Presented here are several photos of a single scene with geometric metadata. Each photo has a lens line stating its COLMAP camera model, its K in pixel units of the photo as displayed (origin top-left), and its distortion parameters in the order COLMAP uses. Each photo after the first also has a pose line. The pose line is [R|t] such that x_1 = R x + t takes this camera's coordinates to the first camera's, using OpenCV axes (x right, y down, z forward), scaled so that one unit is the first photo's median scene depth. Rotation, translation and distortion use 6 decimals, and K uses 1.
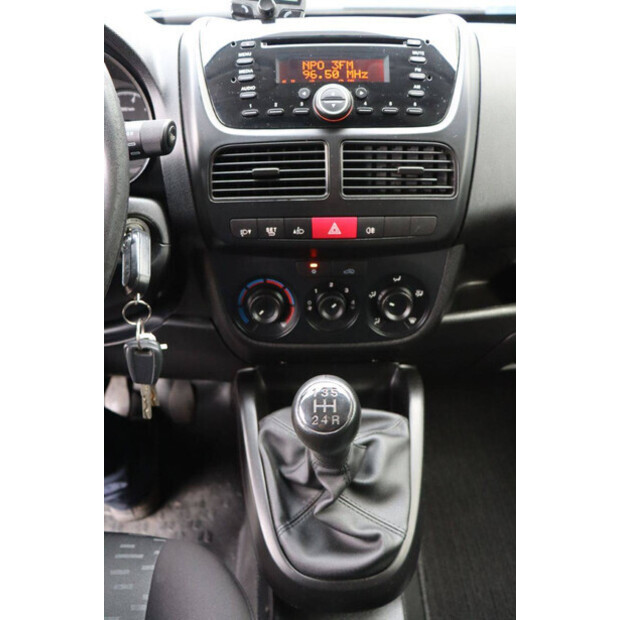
lens RADIAL K [[599.0, 0, 310.0], [0, 599.0, 310.0], [0, 0, 1]] dist [-0.075594, 0.006198]
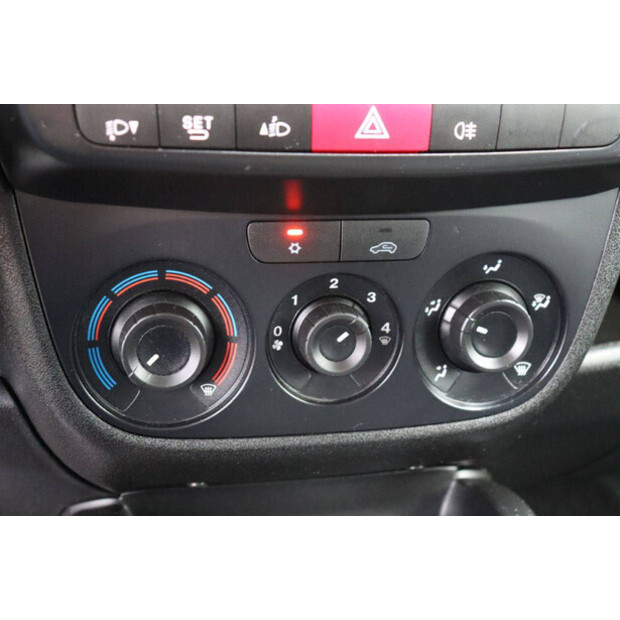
lens RADIAL K [[885.2, 0, 310.0], [0, 885.2, 310.0], [0, 0, 1]] dist [0.022542, 0.020412]
pose [[0.977642, -0.017018, 0.209589, -0.100695], [0.027968, 0.998388, -0.049395, 0.003342], [-0.208410, 0.054153, 0.976541, 0.436209]]
